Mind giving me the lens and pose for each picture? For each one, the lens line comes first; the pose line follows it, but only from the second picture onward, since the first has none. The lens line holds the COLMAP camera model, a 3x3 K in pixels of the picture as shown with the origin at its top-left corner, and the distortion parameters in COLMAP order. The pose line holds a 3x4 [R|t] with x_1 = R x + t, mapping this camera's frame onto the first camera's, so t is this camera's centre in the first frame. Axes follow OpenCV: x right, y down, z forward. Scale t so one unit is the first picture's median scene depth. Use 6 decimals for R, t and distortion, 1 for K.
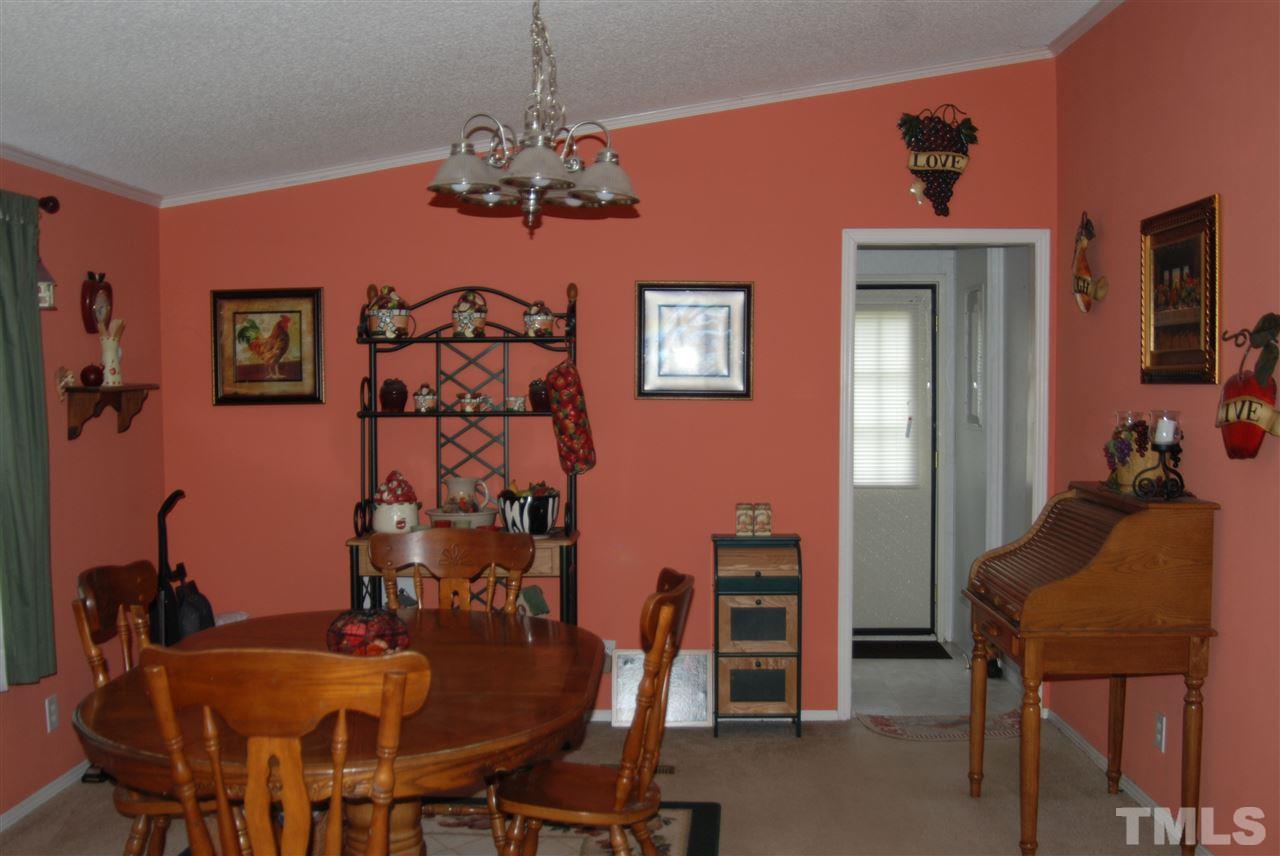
lens RADIAL K [[1352.2, 0, 650.4], [0, 1352.2, 456.5], [0, 0, 1]] dist [-0.138468, 0.124950]
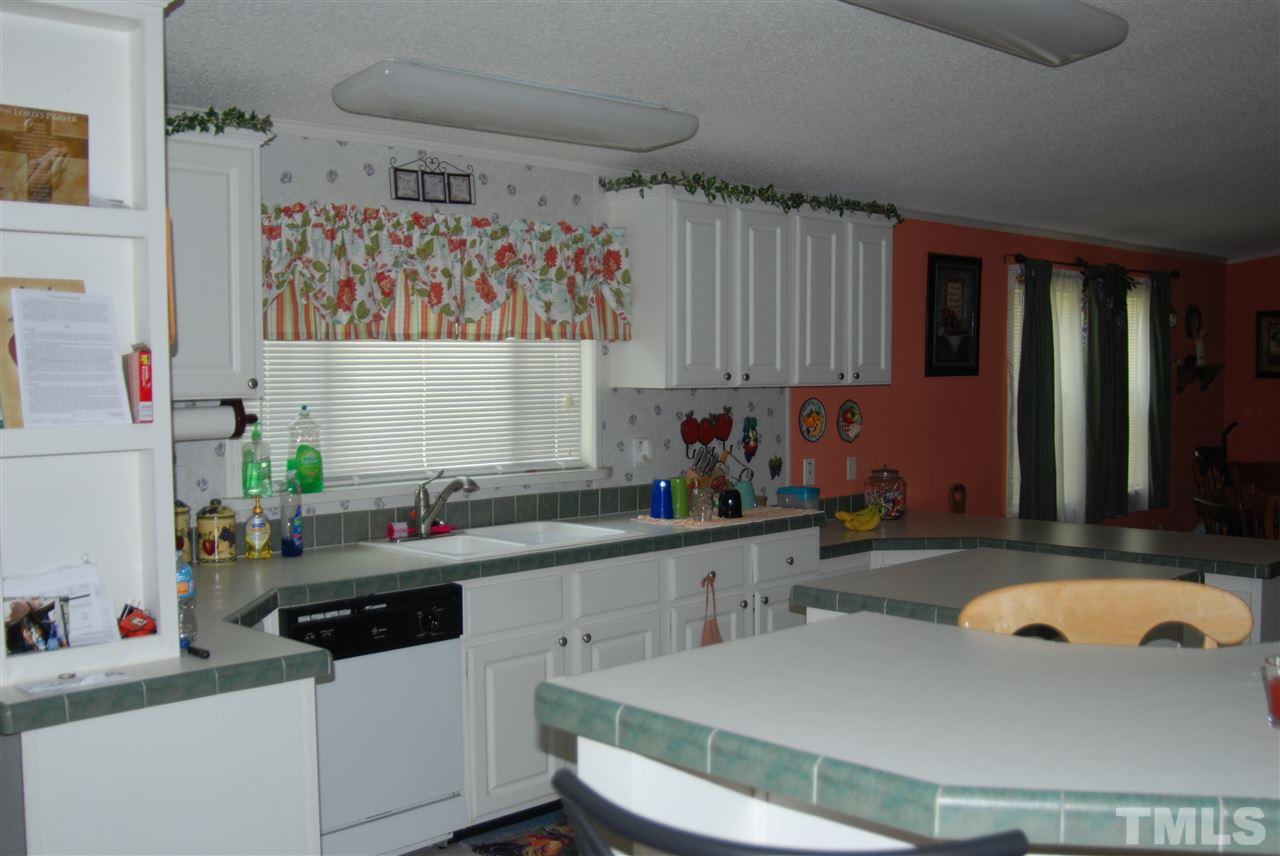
lens RADIAL K [[1352.2, 0, 650.4], [0, 1352.2, 456.5], [0, 0, 1]] dist [-0.138468, 0.124950]
pose [[0.739891, 0.053830, -0.670569, 0.278594], [-0.041404, 0.998548, 0.034474, 0.042148], [0.671451, 0.002257, 0.741045, -0.900201]]
